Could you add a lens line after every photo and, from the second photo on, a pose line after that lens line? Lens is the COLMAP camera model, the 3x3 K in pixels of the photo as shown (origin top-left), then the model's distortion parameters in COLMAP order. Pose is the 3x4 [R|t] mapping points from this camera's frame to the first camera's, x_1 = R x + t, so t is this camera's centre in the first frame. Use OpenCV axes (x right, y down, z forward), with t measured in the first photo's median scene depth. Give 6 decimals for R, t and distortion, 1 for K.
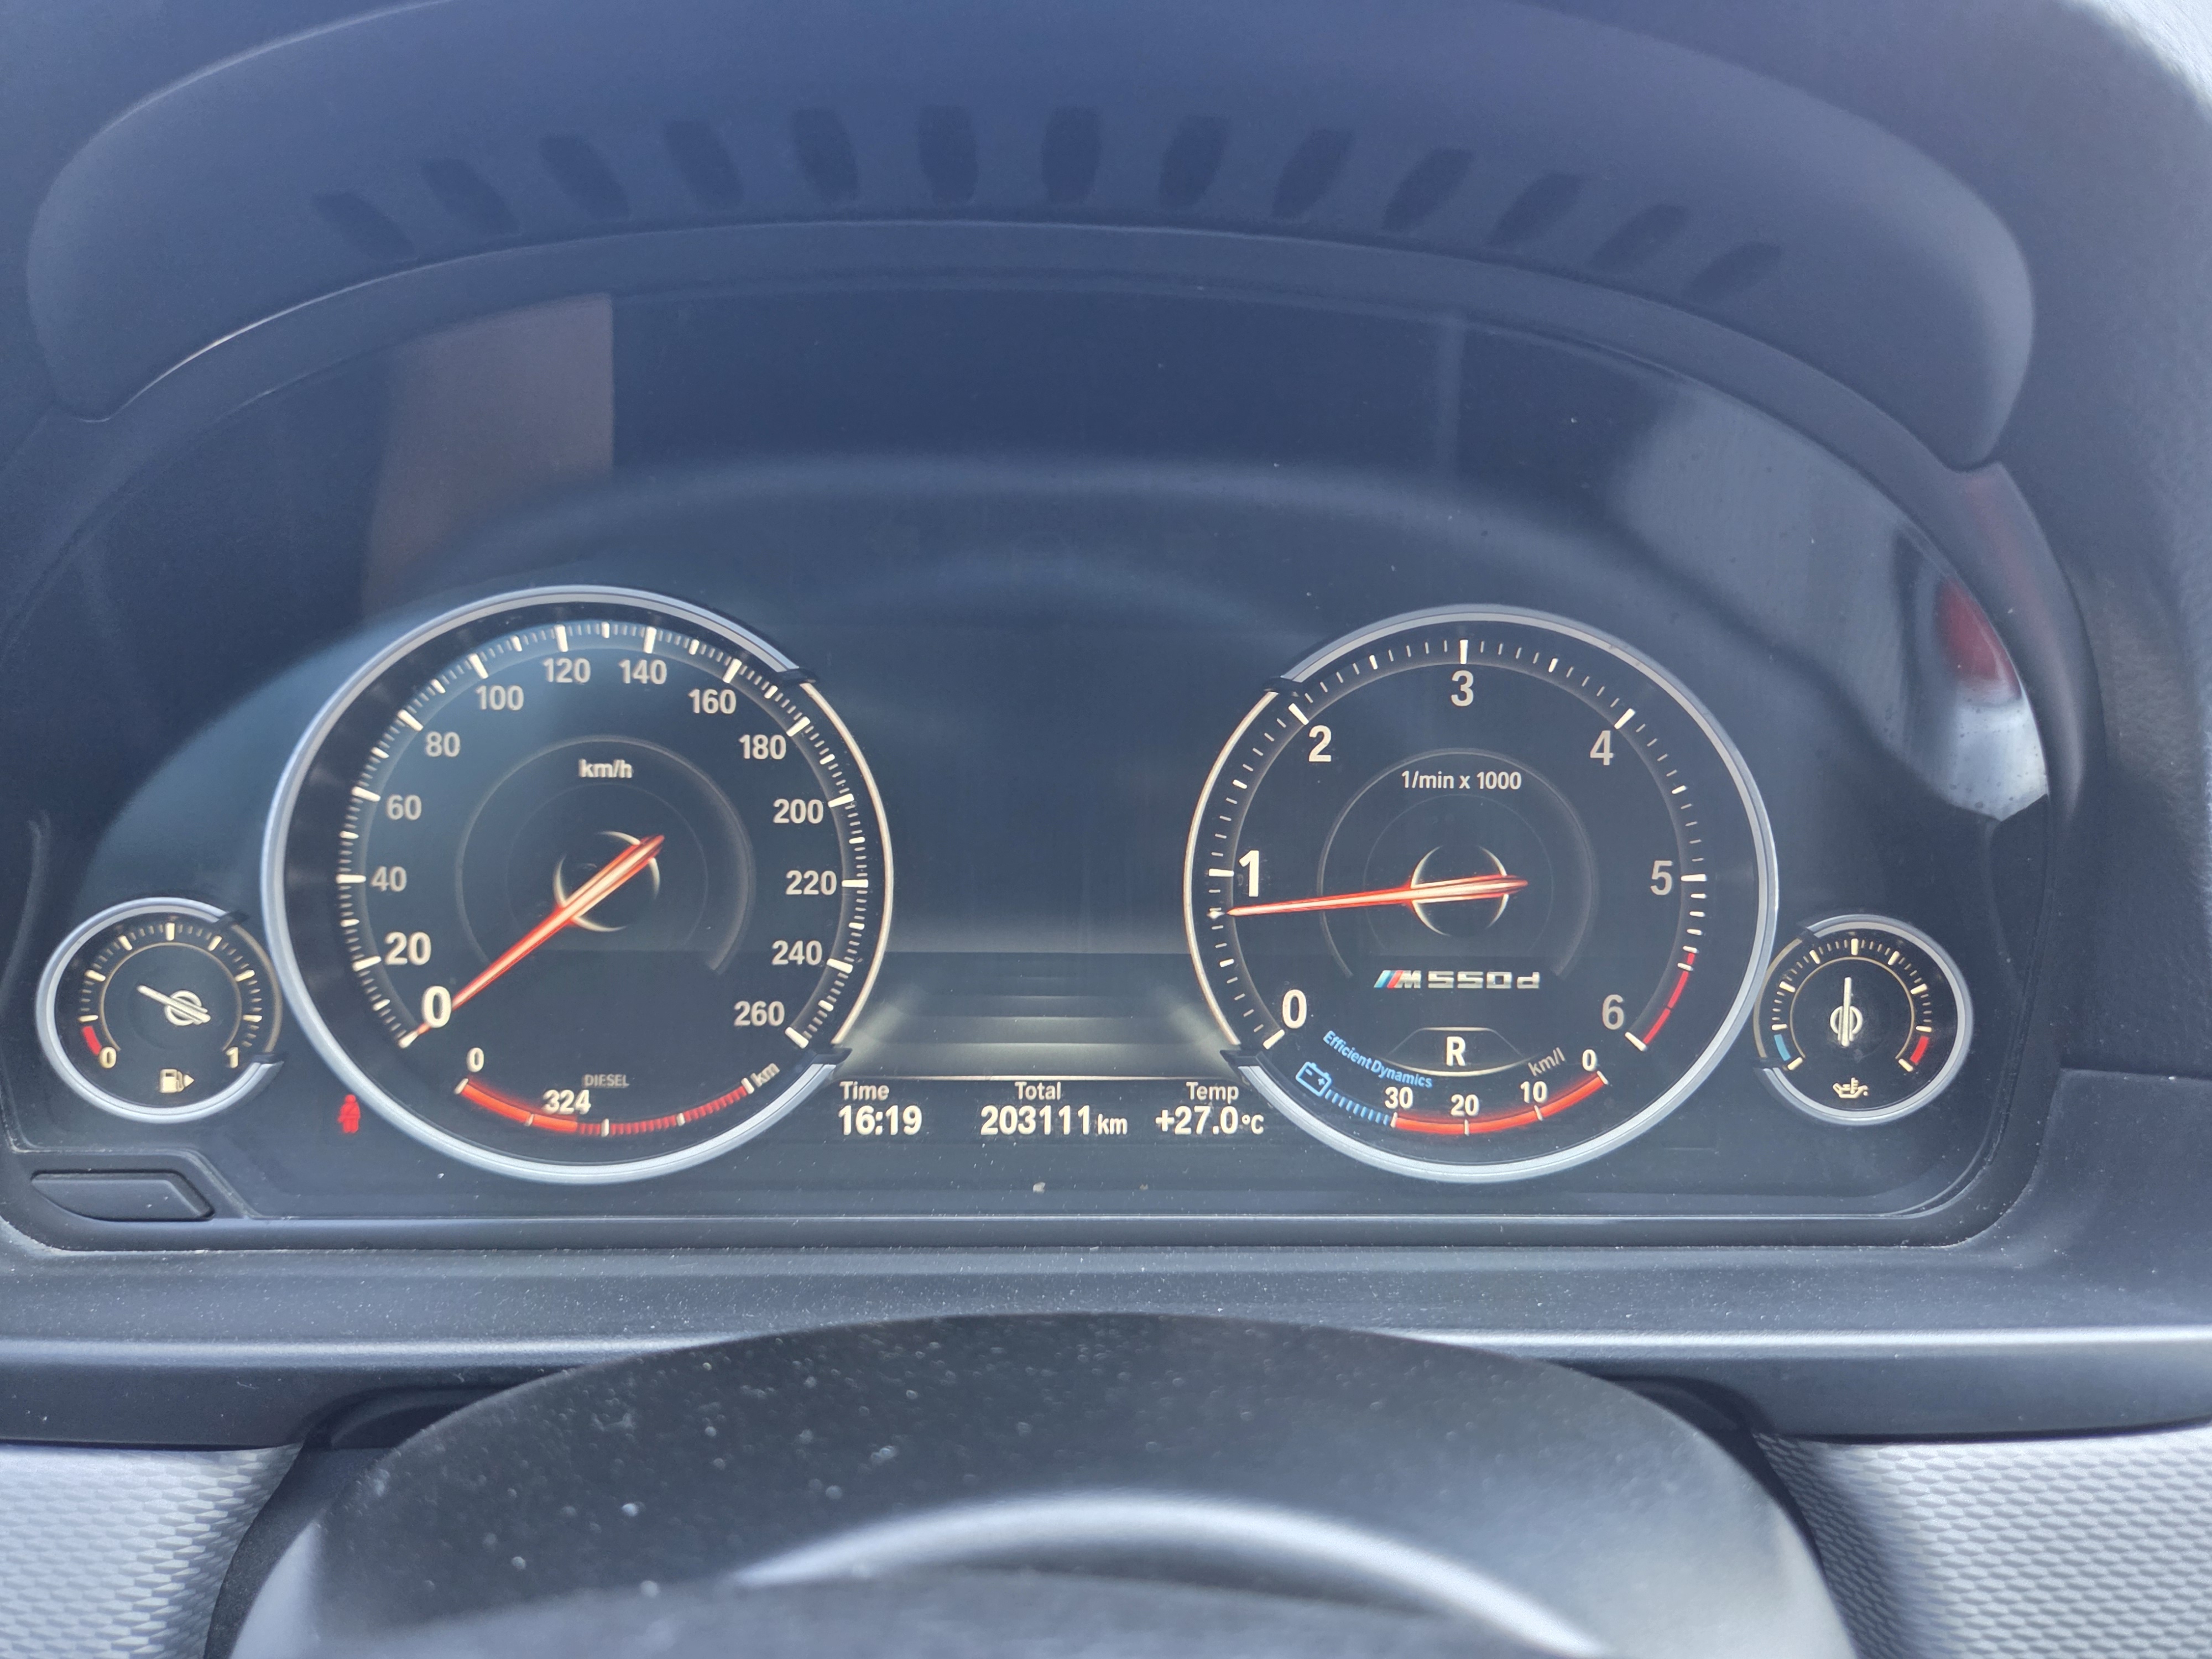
lens RADIAL K [[1515.6, 0, 1089.8], [0, 1515.6, 840.1], [0, 0, 1]] dist [0.040932, -0.041808]
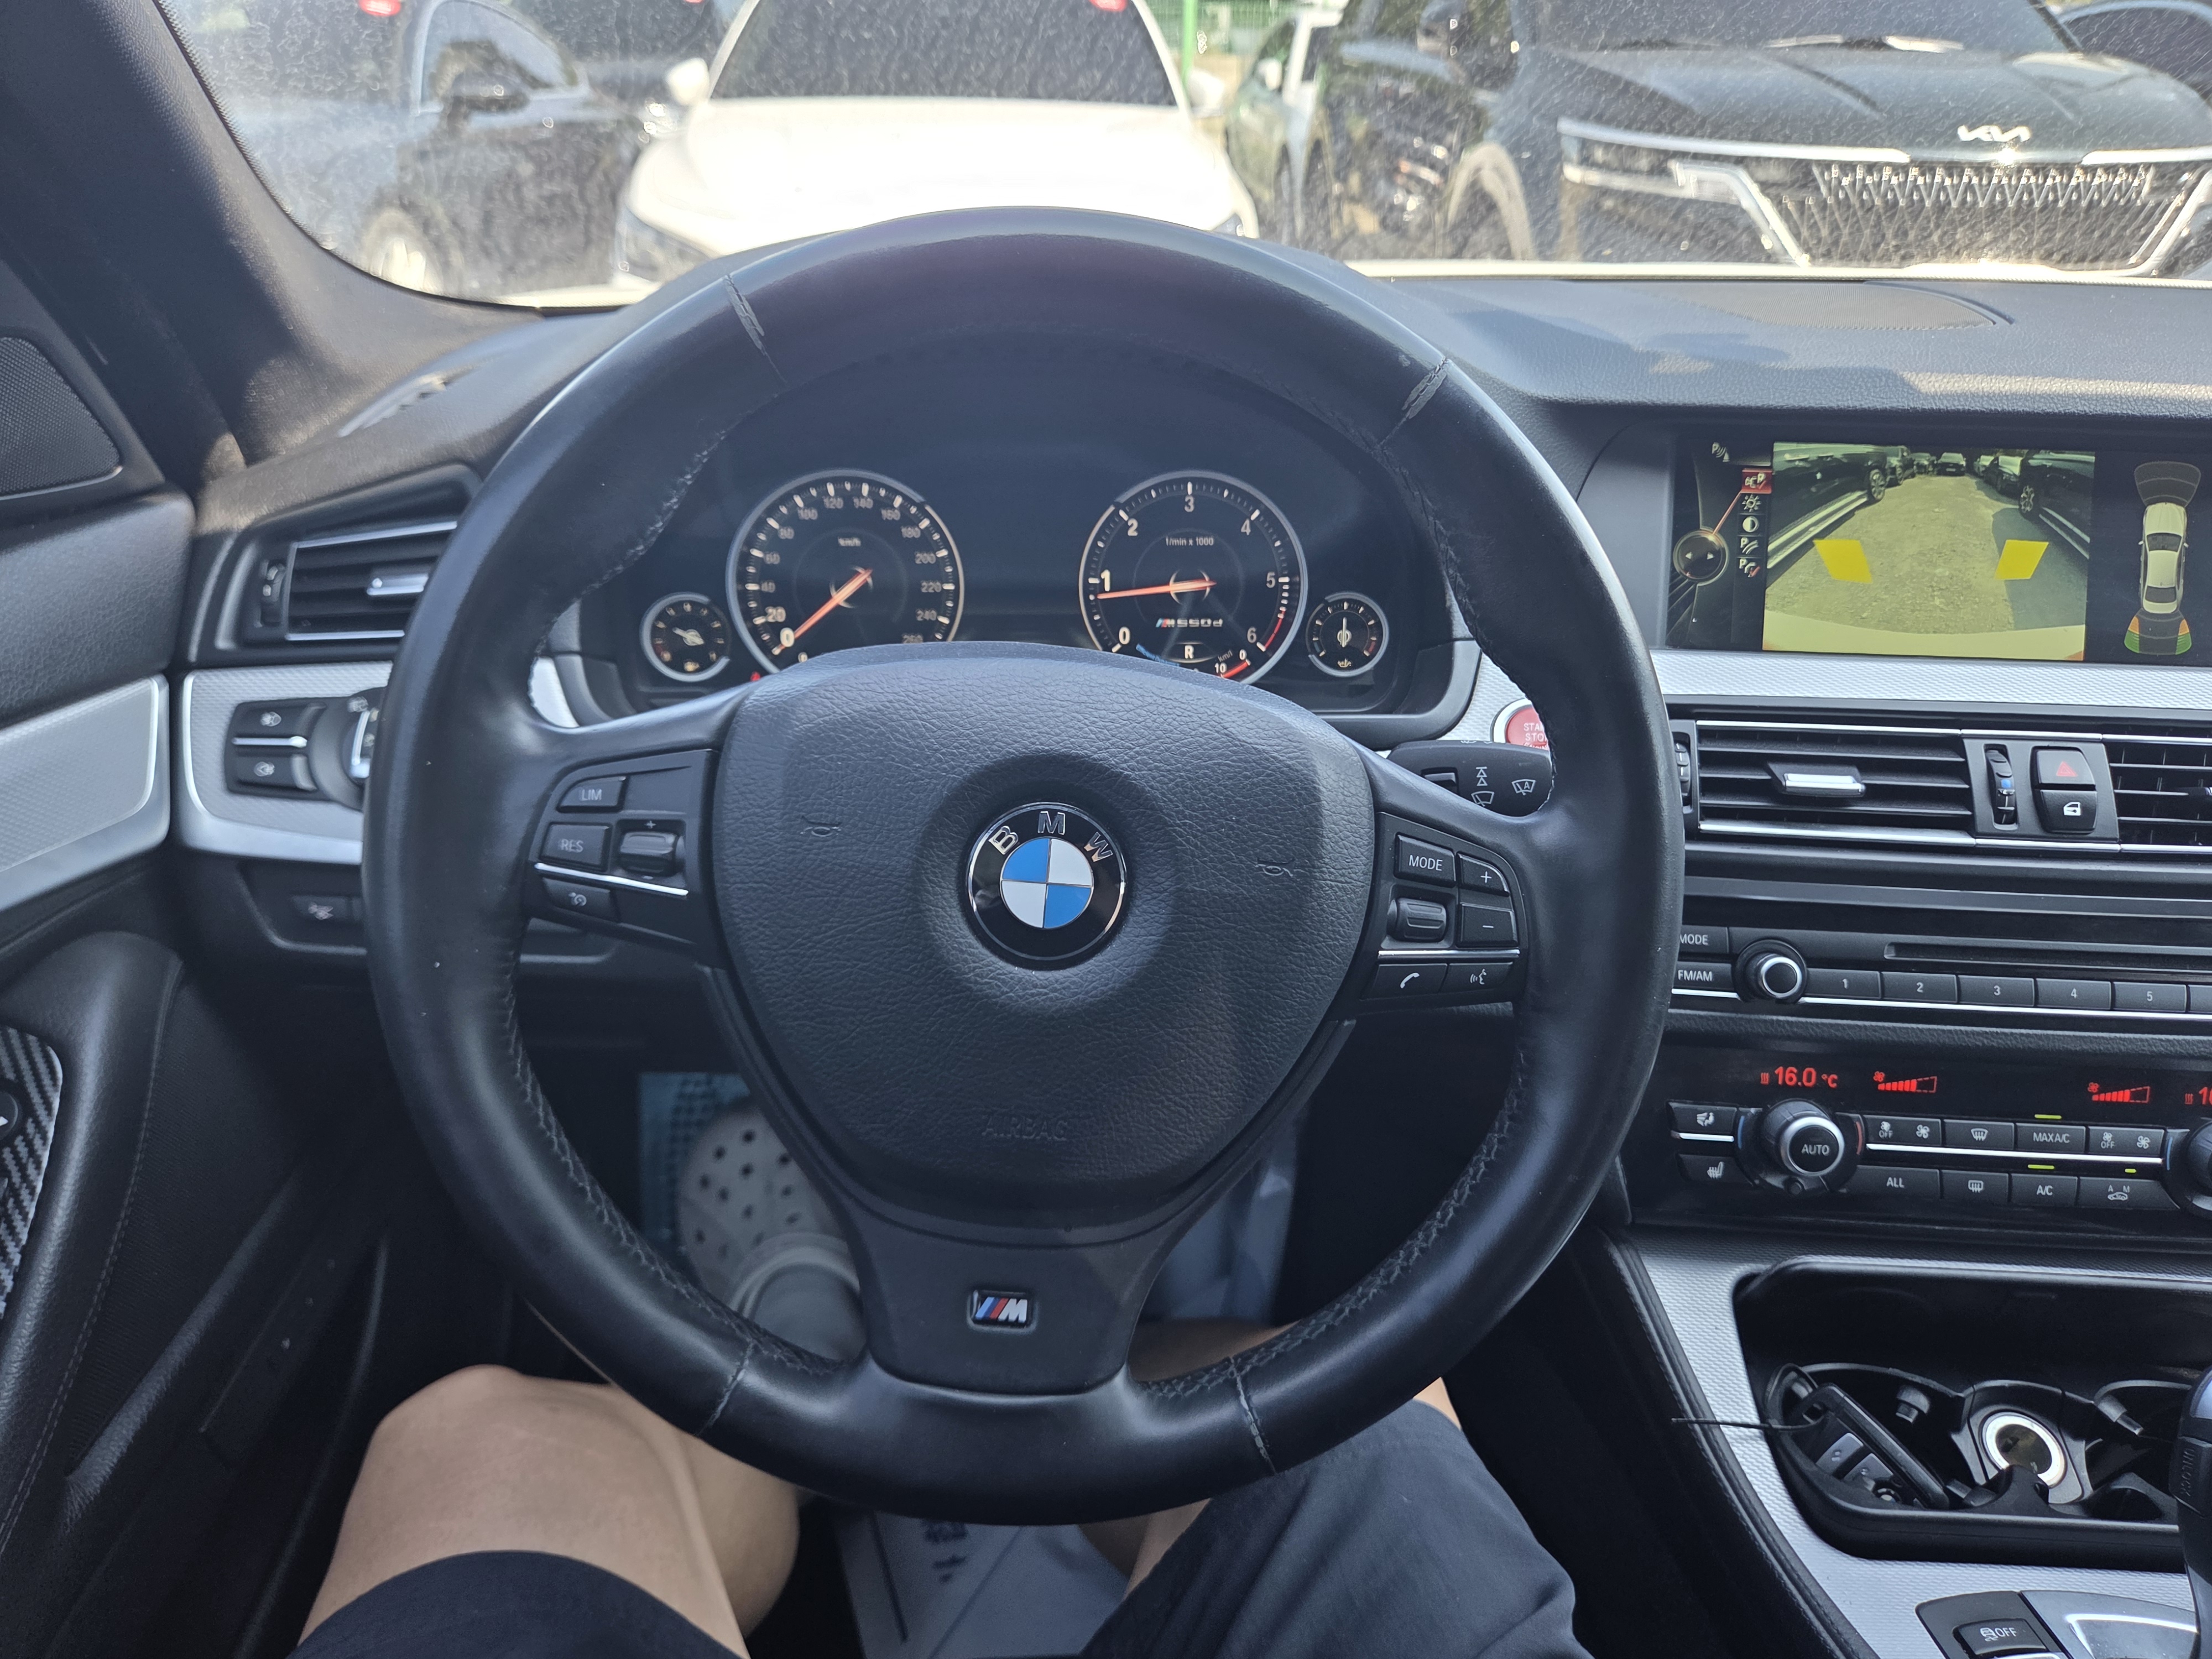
lens RADIAL K [[1515.6, 0, 1088.9], [0, 1515.6, 846.4], [0, 0, 1]] dist [0.040932, -0.041808]
pose [[0.999737, -0.020036, 0.011175, 0.041634], [0.018618, 0.993179, 0.115106, 0.169655], [-0.013405, -0.114867, 0.993290, -1.548353]]
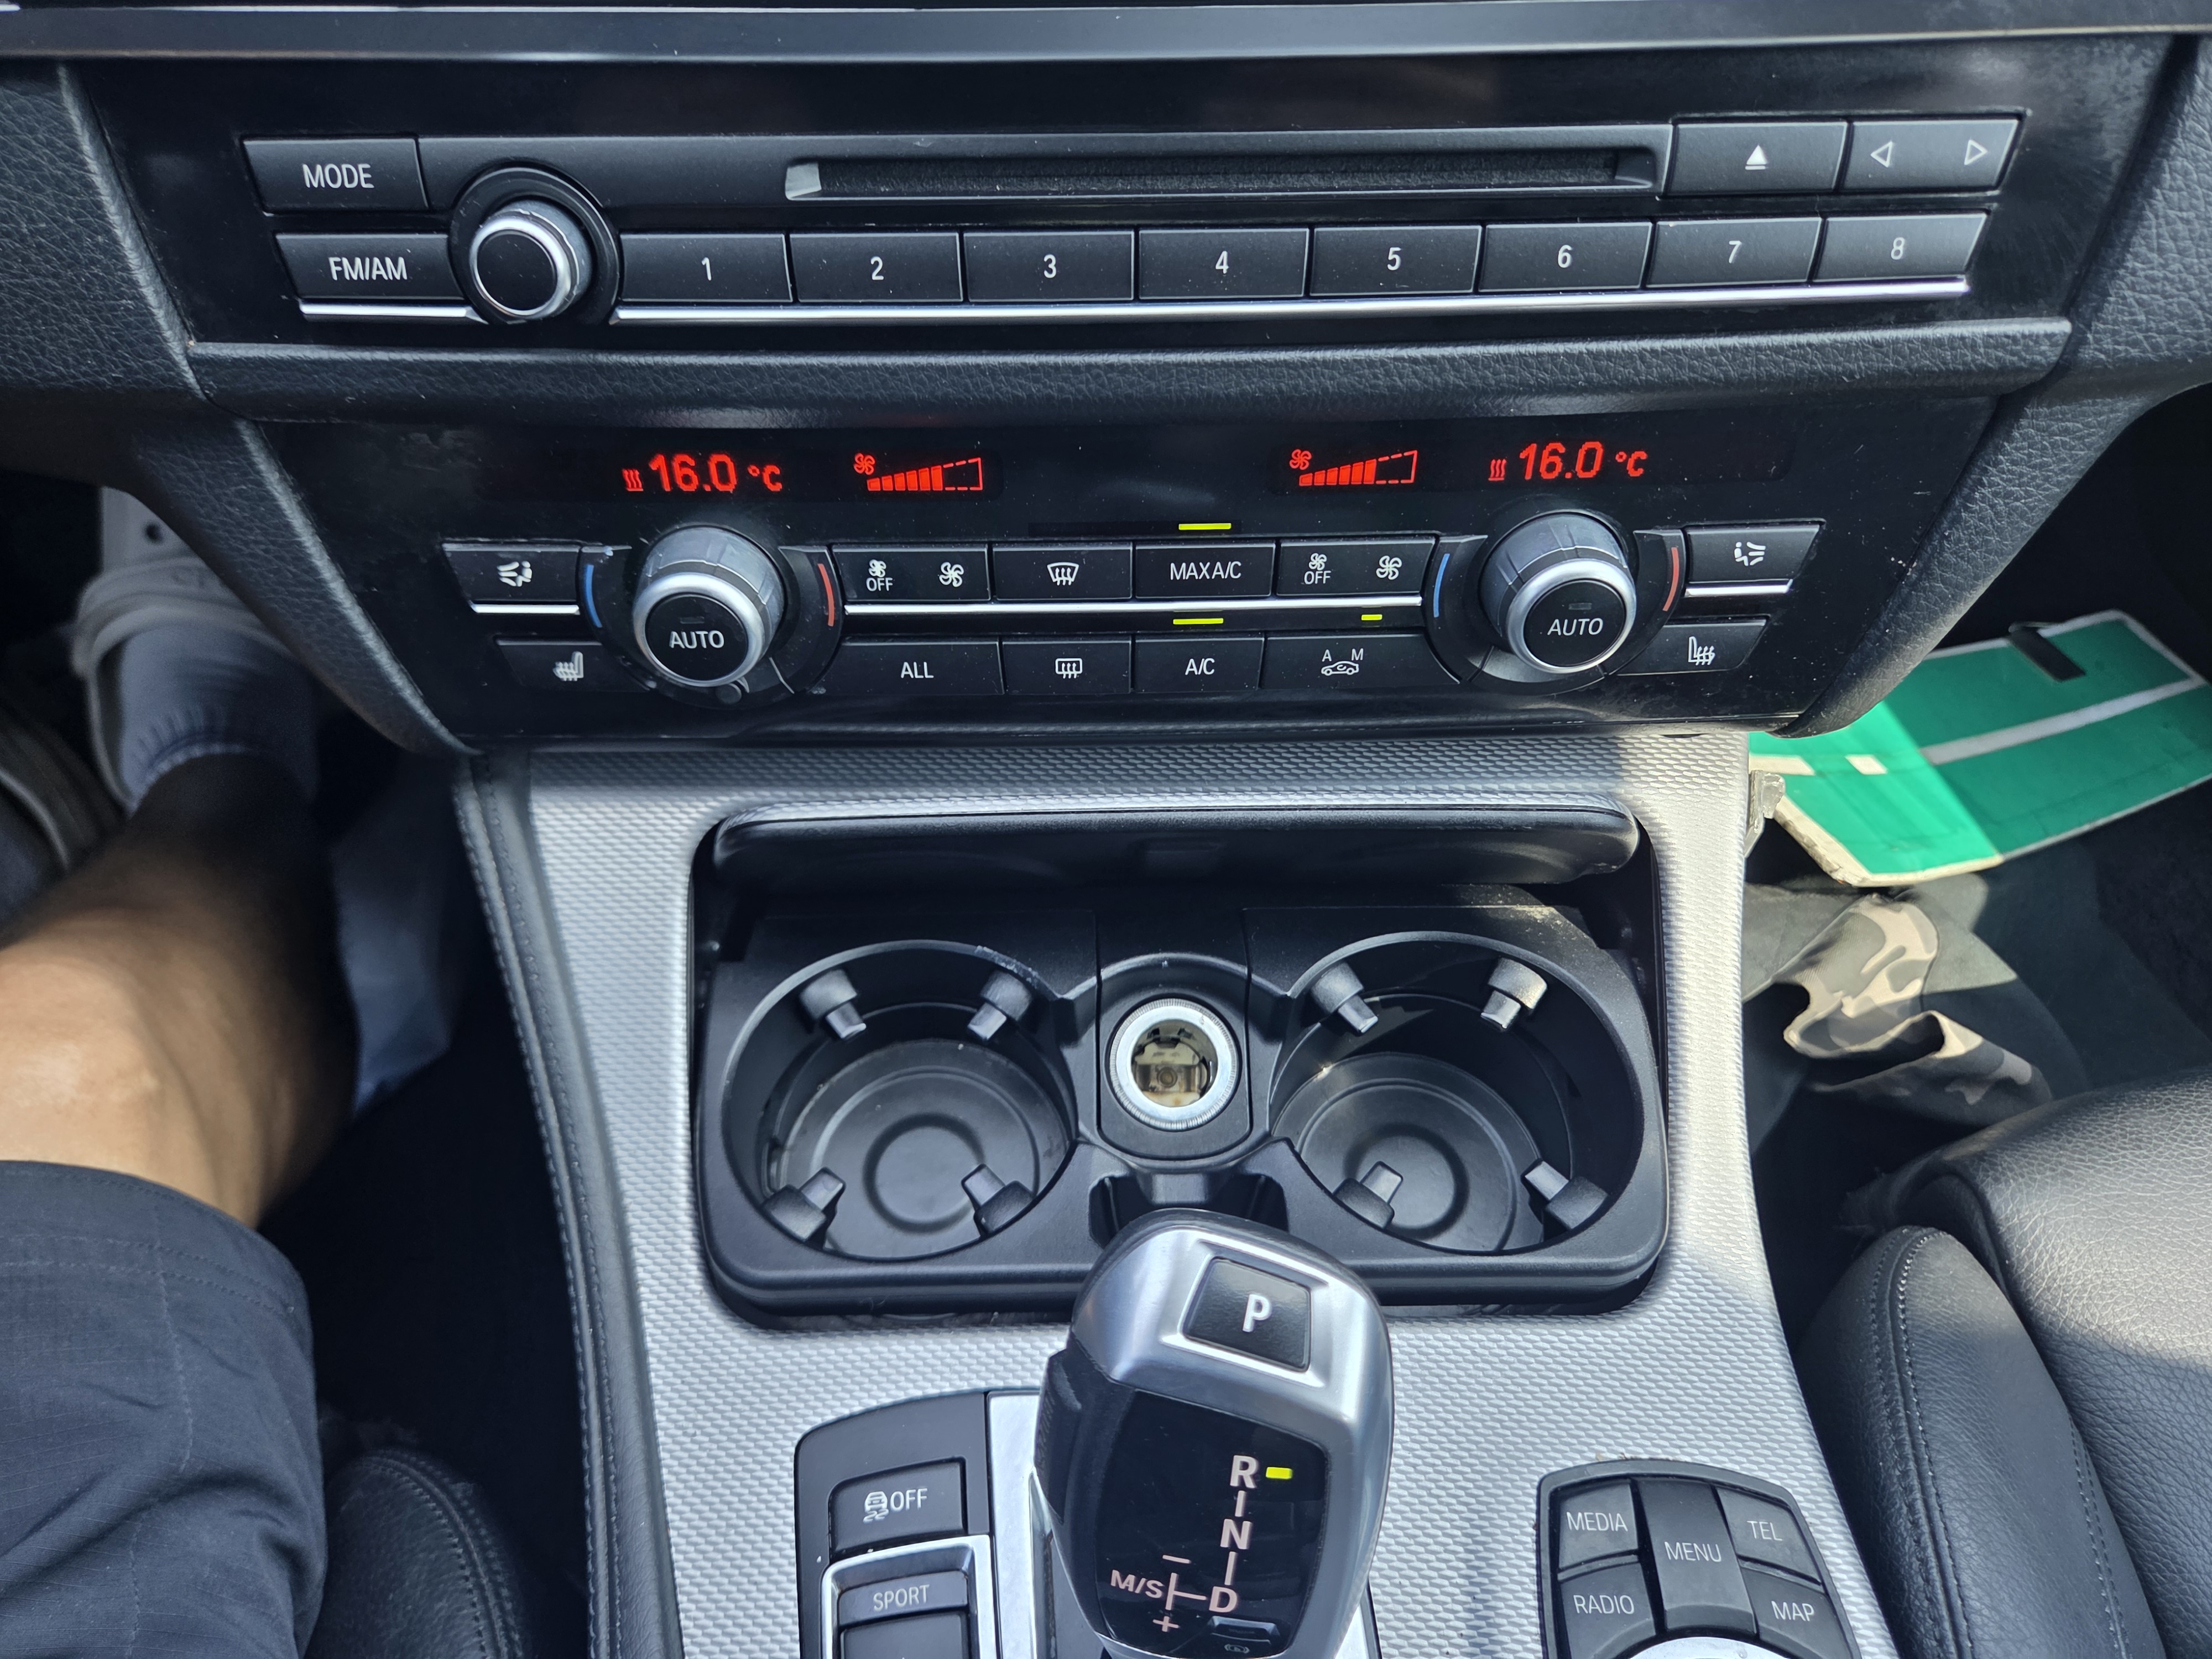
lens RADIAL K [[1515.6, 0, 1102.1], [0, 1515.6, 838.0], [0, 0, 1]] dist [0.040932, -0.041808]
pose [[0.994783, -0.098201, 0.027627, 1.372743], [0.061404, 0.792667, 0.606554, 0.367480], [-0.081463, -0.601694, 0.794562, -0.341345]]
